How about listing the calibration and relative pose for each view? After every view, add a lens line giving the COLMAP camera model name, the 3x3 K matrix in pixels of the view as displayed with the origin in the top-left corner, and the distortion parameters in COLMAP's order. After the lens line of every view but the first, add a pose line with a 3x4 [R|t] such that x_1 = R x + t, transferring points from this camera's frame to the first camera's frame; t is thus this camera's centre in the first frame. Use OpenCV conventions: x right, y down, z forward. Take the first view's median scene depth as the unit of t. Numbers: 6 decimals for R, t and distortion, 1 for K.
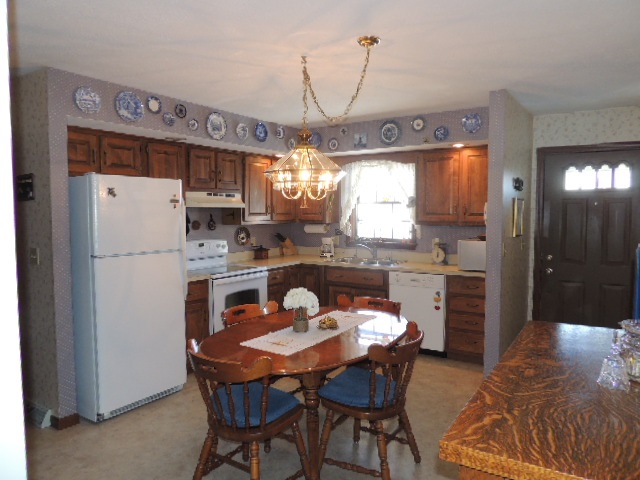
lens RADIAL K [[459.8, 0, 322.3], [0, 459.8, 241.7], [0, 0, 1]] dist [-0.025151, 0.006661]
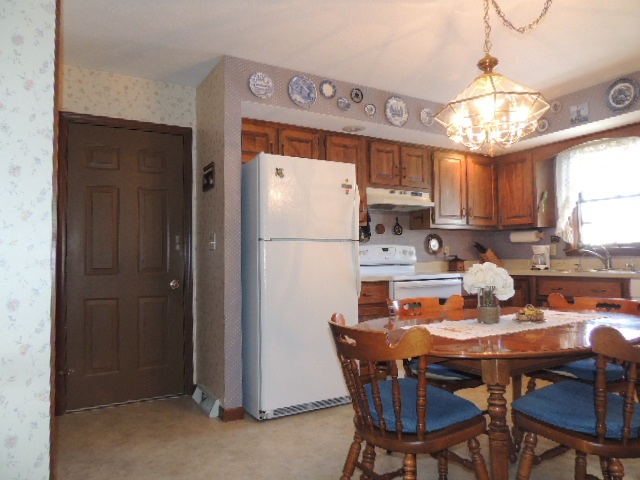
lens RADIAL K [[459.8, 0, 320.1], [0, 459.8, 242.5], [0, 0, 1]] dist [-0.025151, 0.006661]
pose [[0.897310, -0.027760, -0.440528, 0.029529], [-0.016275, 0.995261, -0.095868, 0.111213], [0.441102, 0.093193, 0.892605, 0.170716]]
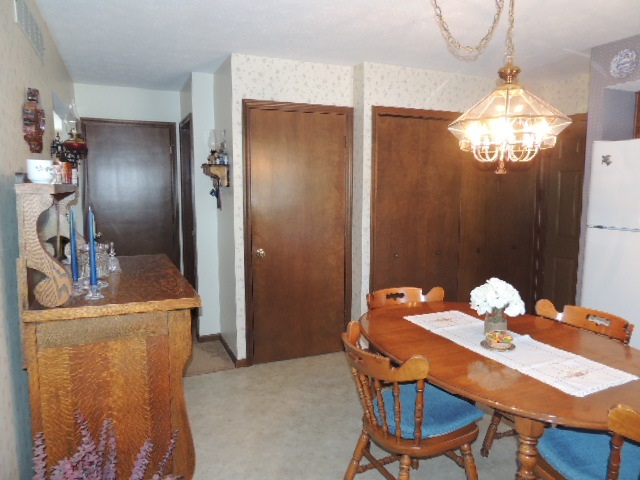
lens RADIAL K [[459.8, 0, 321.7], [0, 459.8, 243.6], [0, 0, 1]] dist [-0.025151, 0.006661]
pose [[-0.548638, 0.105315, -0.829400, 0.576702], [-0.052818, 0.985687, 0.160099, -0.050808], [0.834390, 0.131643, -0.535223, 0.906466]]
